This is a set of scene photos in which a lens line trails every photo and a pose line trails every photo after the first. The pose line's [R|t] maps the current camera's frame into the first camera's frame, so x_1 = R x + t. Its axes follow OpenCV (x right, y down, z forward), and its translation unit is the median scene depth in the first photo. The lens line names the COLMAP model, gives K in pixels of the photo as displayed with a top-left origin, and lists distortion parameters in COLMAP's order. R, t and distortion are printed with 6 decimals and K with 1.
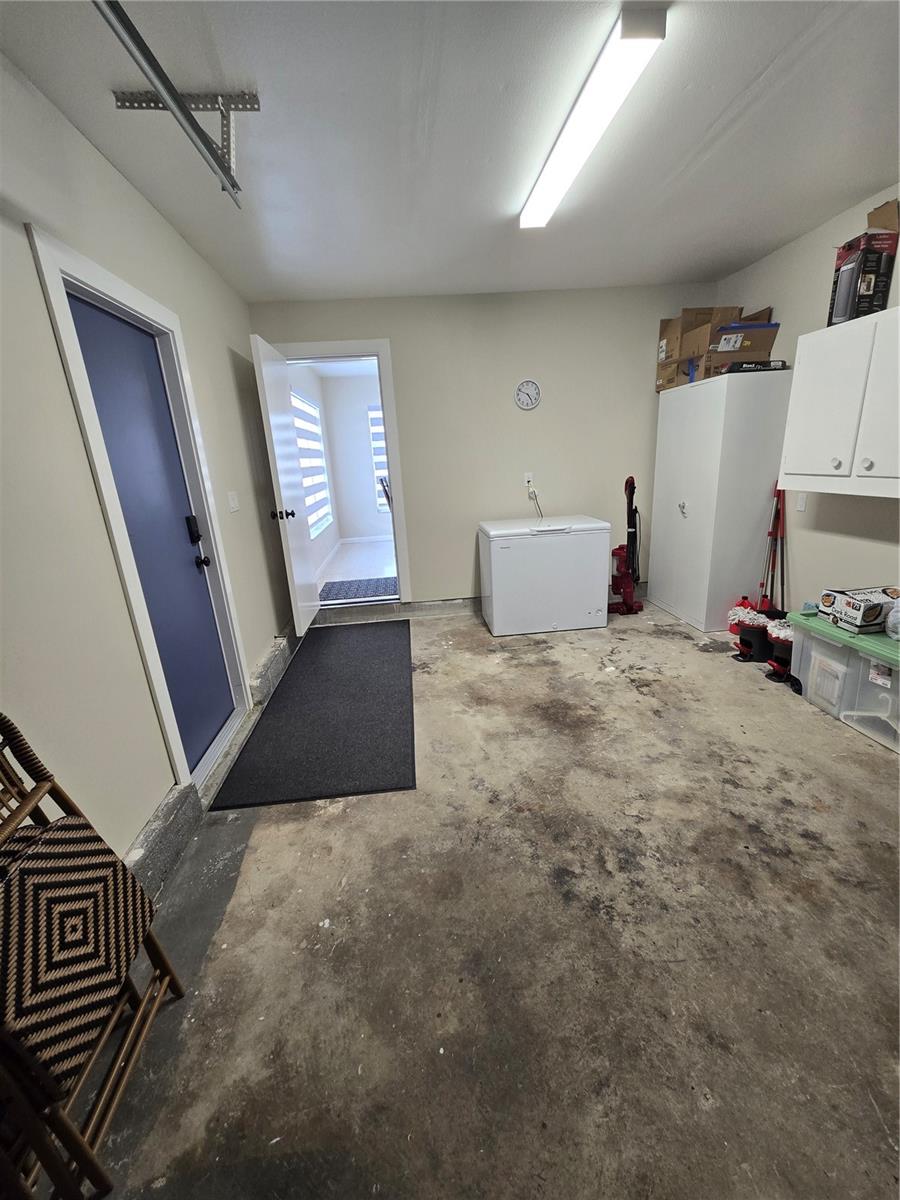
lens RADIAL K [[482.7, 0, 443.5], [0, 482.7, 604.2], [0, 0, 1]] dist [0.011539, 0.000221]
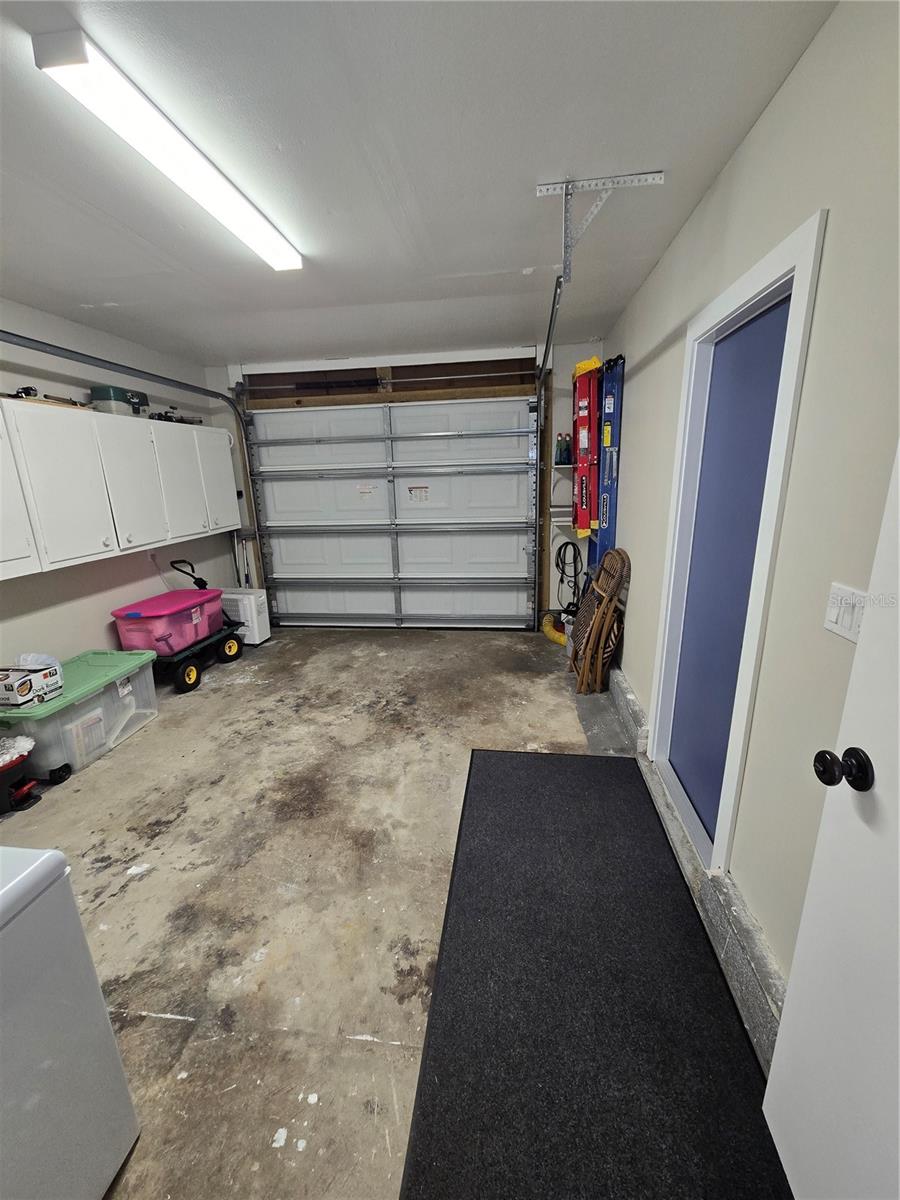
lens RADIAL K [[482.7, 0, 447.9], [0, 482.7, 598.0], [0, 0, 1]] dist [0.011539, 0.000221]
pose [[-0.971920, 0.031077, 0.233250, -0.285935], [0.149542, 0.846907, 0.510281, -0.587536], [-0.181683, 0.530833, -0.827773, 1.728646]]
